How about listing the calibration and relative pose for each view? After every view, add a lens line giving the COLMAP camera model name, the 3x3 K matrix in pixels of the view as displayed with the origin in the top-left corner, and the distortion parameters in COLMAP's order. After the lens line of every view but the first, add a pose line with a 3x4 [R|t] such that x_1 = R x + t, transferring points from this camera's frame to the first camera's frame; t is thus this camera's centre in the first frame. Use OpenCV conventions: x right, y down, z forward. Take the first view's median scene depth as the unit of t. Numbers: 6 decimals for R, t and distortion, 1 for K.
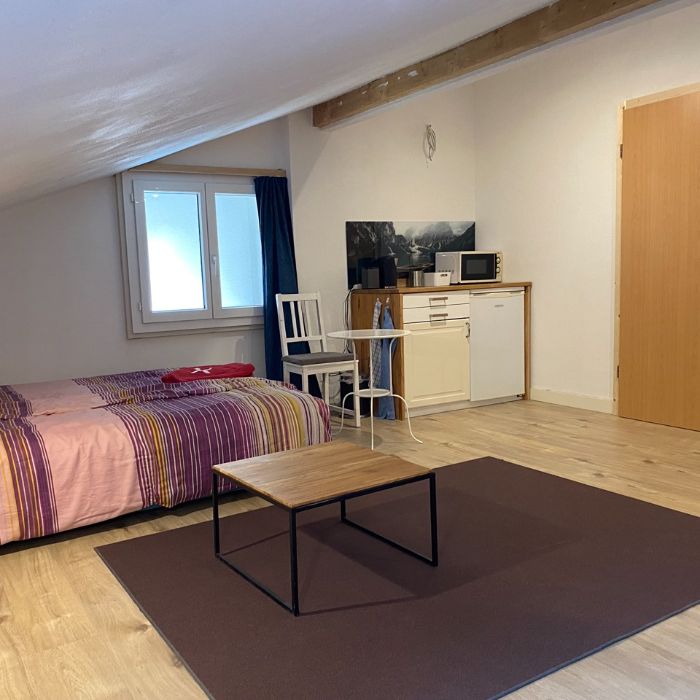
lens RADIAL K [[729.0, 0, 345.2], [0, 729.0, 347.9], [0, 0, 1]] dist [0.011578, 0.000000]
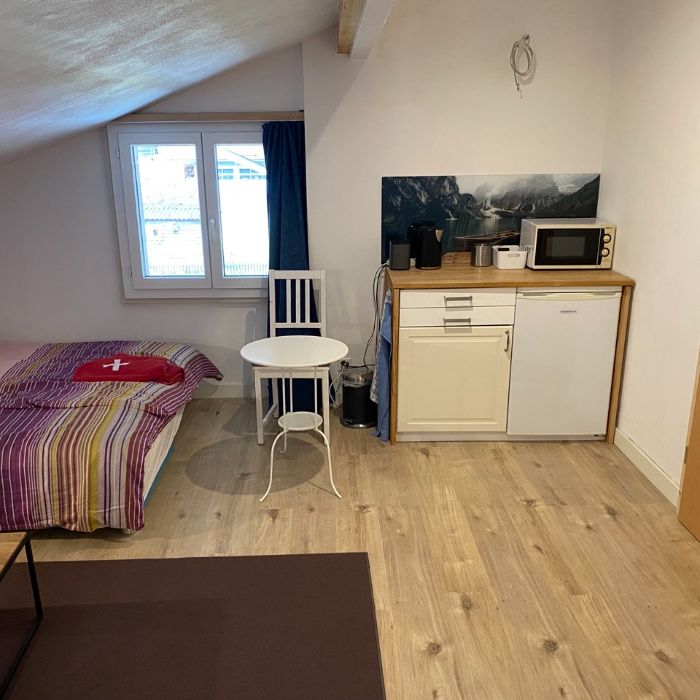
lens RADIAL K [[729.0, 0, 351.8], [0, 729.0, 354.1], [0, 0, 1]] dist [0.011578, 0.000000]
pose [[0.850034, 0.177356, -0.495970, 0.388633], [-0.071128, 0.971633, 0.225544, -0.161580], [0.521902, -0.156443, 0.838537, 0.299679]]
